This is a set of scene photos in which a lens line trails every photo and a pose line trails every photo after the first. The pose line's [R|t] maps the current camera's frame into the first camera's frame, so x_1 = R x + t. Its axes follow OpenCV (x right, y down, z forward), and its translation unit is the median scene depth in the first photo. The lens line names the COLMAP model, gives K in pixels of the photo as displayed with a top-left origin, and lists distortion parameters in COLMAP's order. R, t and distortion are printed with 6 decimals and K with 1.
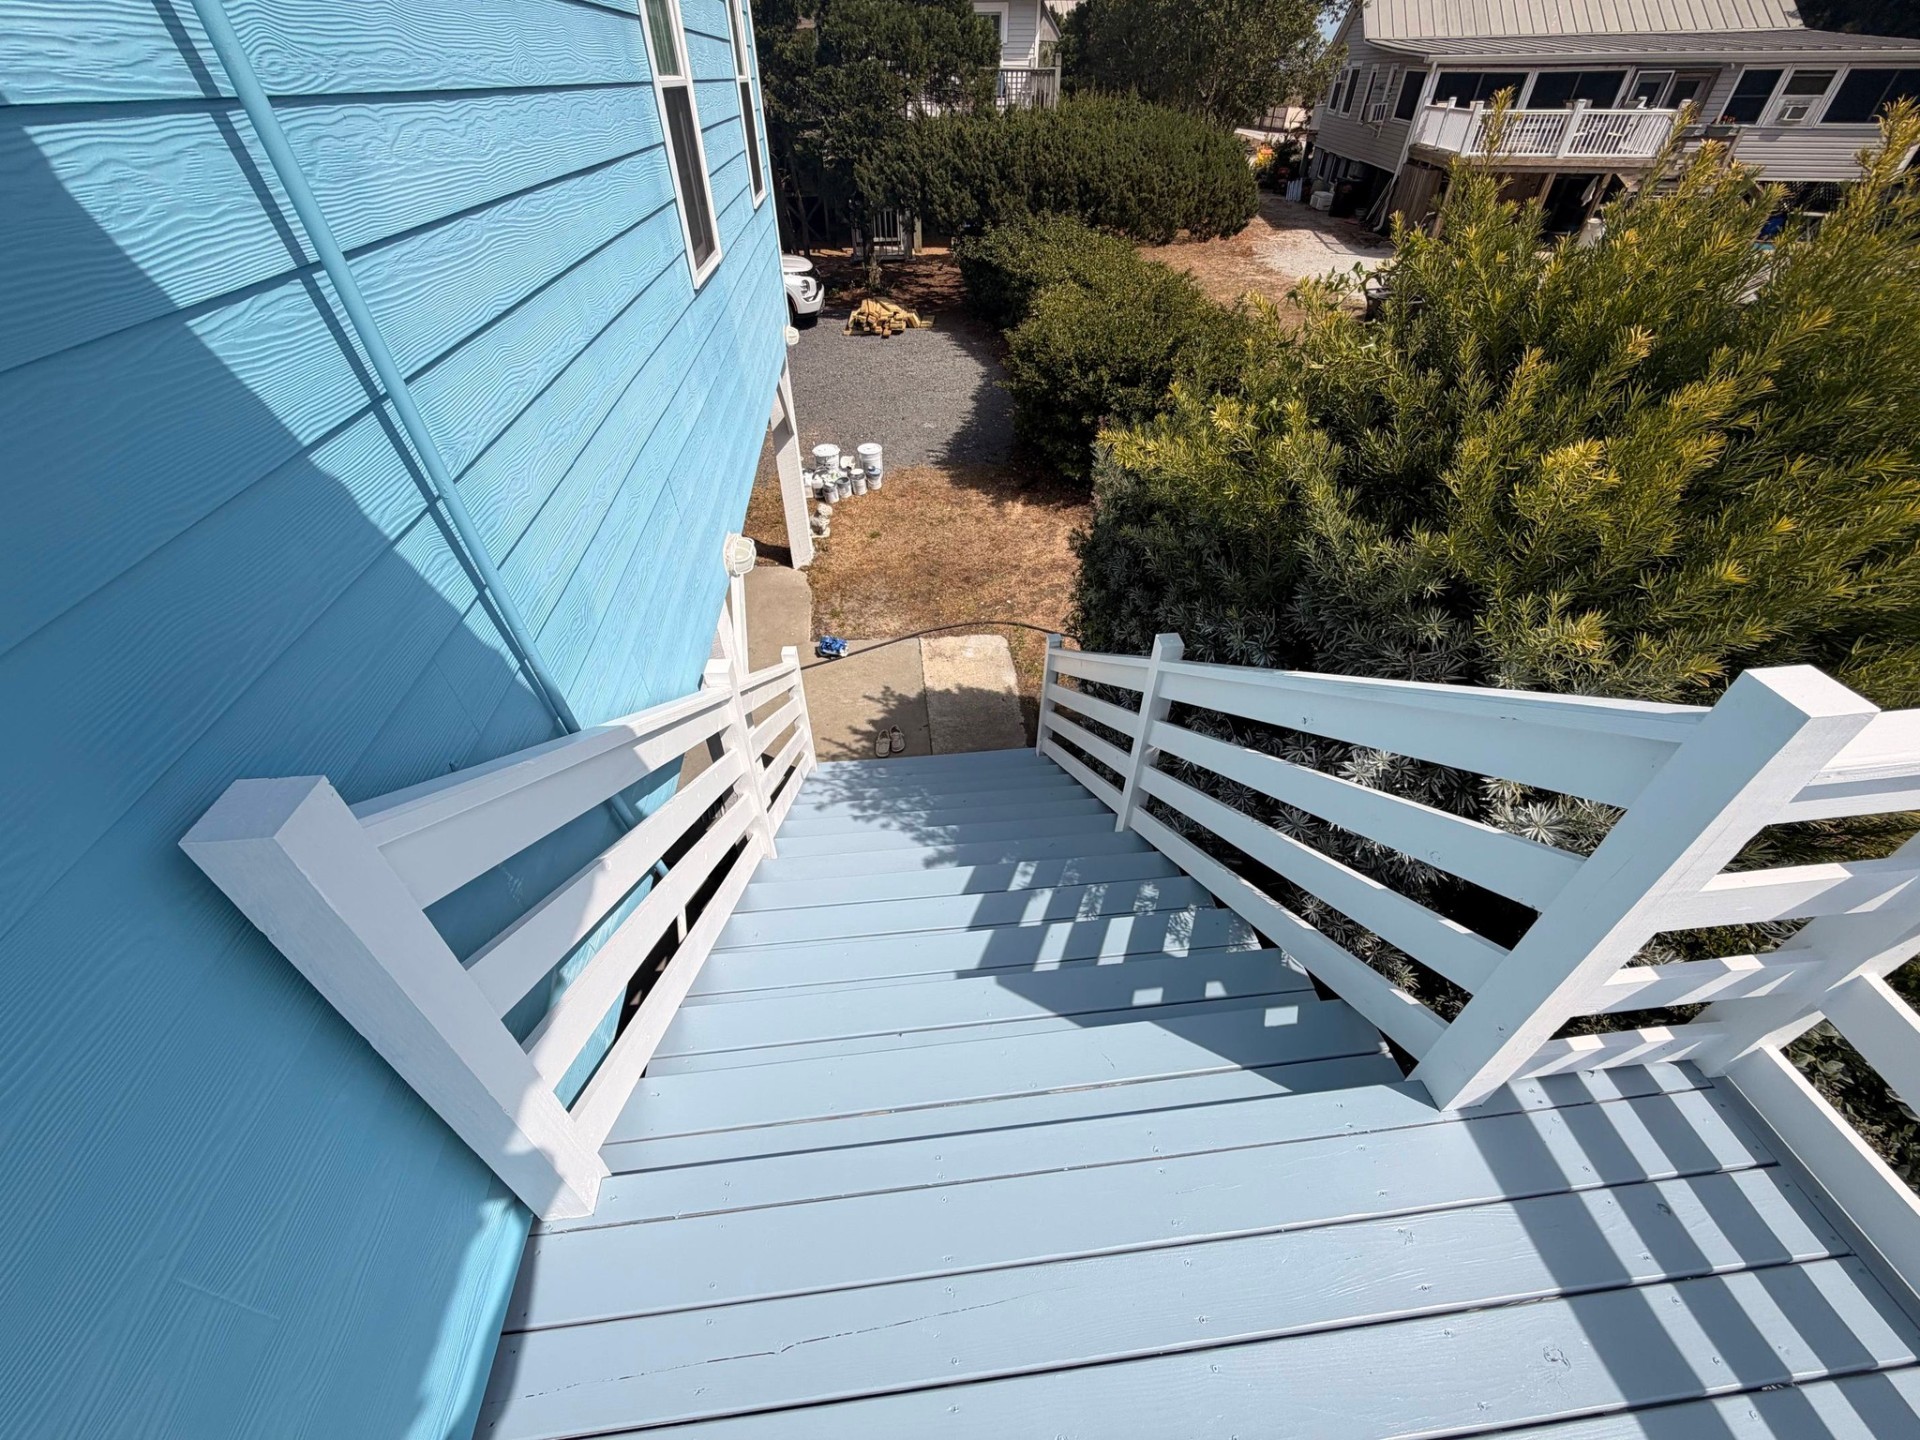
lens RADIAL K [[768.8, 0, 965.7], [0, 768.8, 713.7], [0, 0, 1]] dist [0.002687, 0.000089]
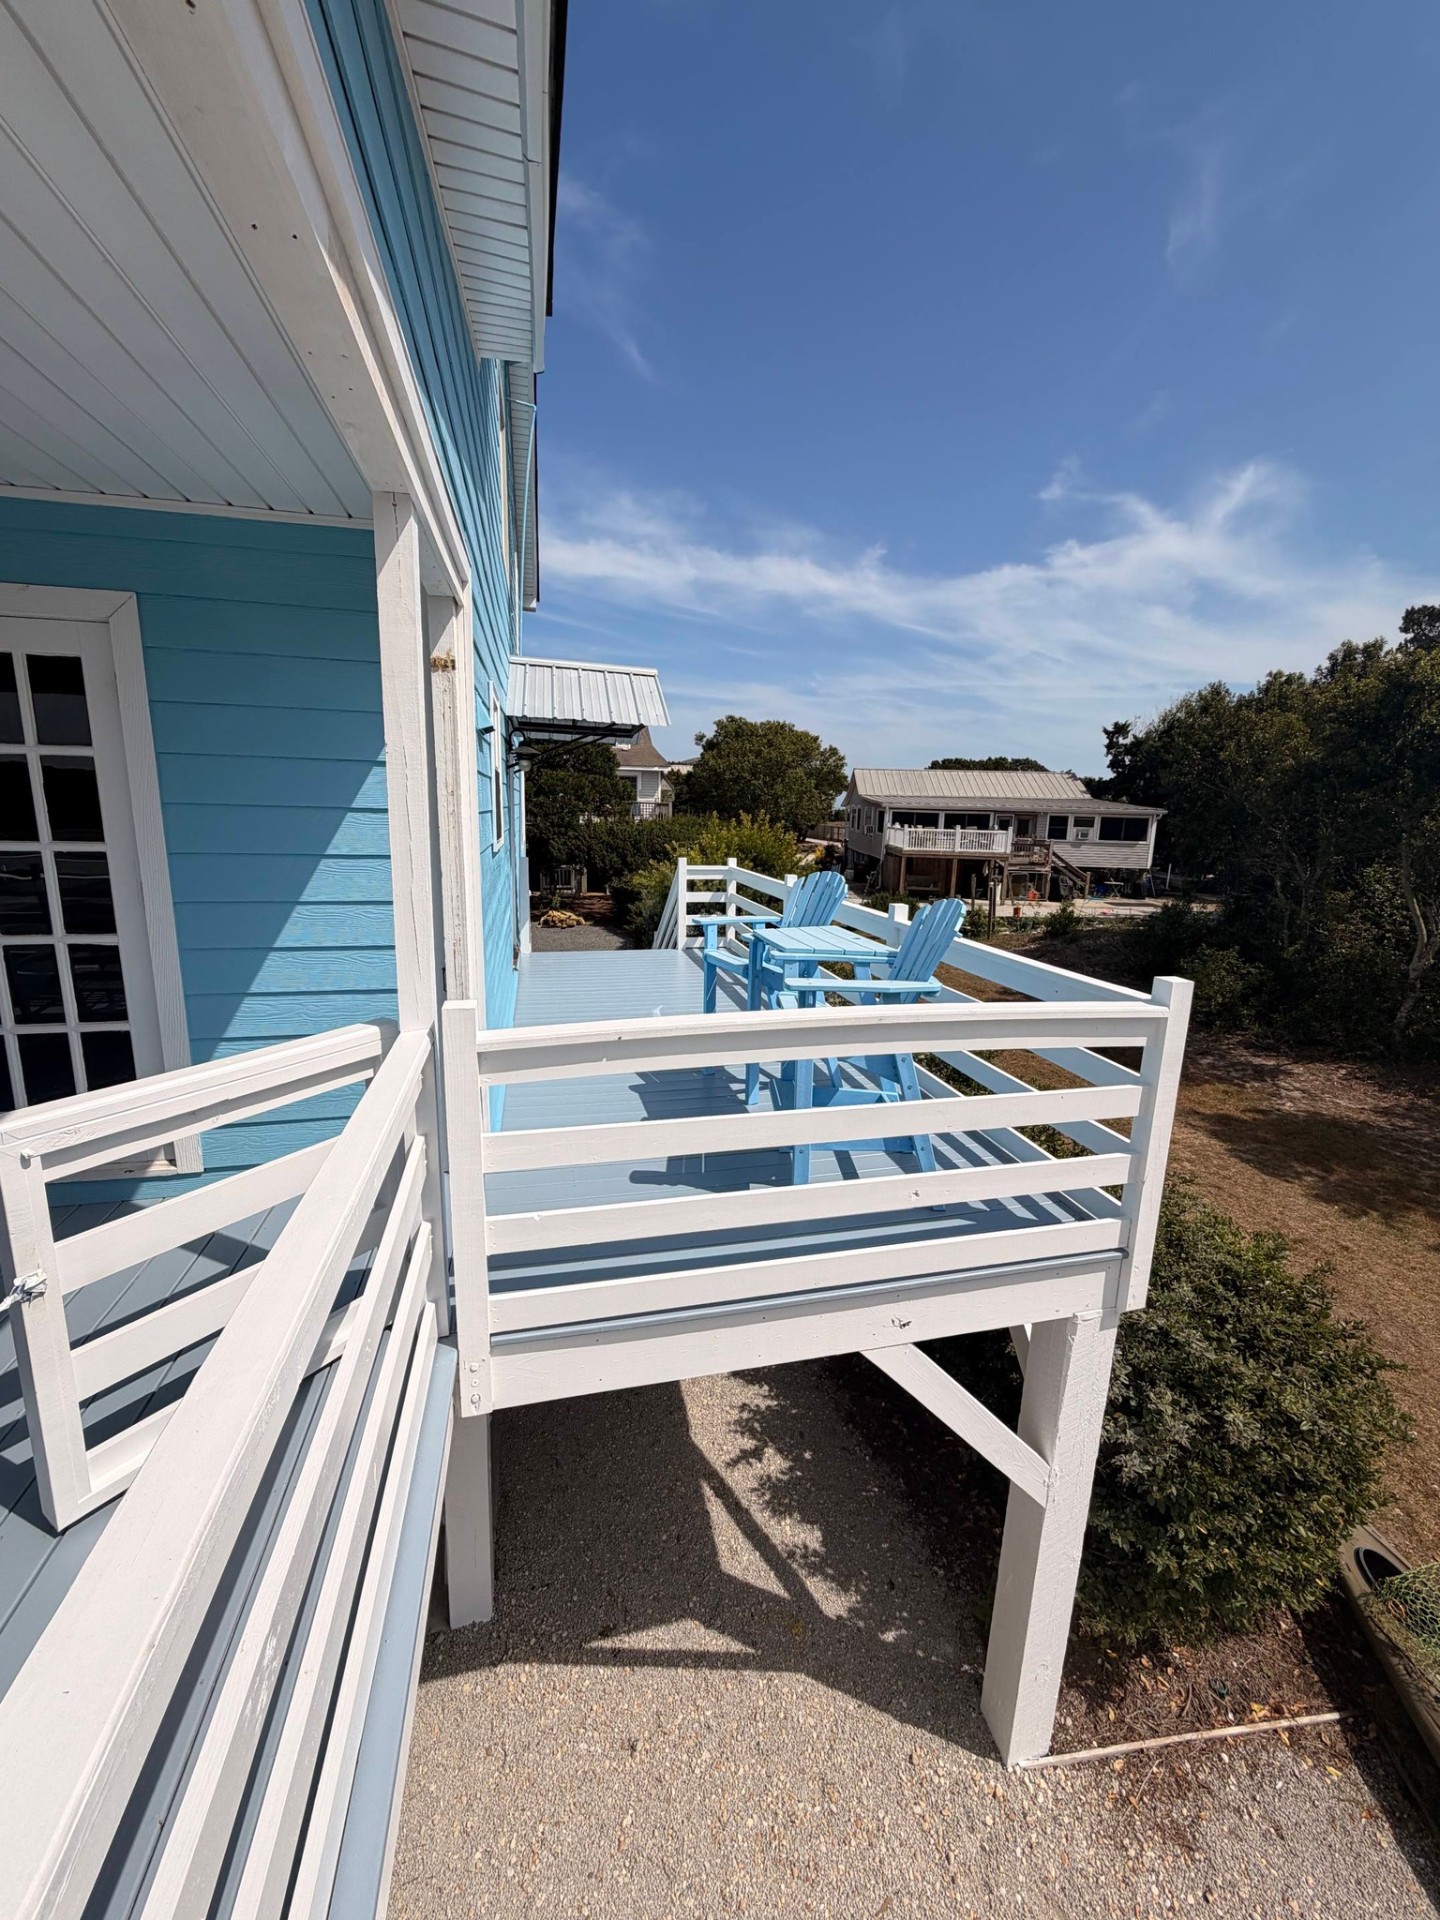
lens RADIAL K [[768.8, 0, 717.1], [0, 768.8, 963.6], [0, 0, 1]] dist [0.002687, 0.000089]
pose [[0.992799, 0.005212, 0.119676, 0.019127], [0.051853, 0.881906, -0.468564, 0.276048], [-0.107985, 0.471396, 0.875286, -0.328954]]
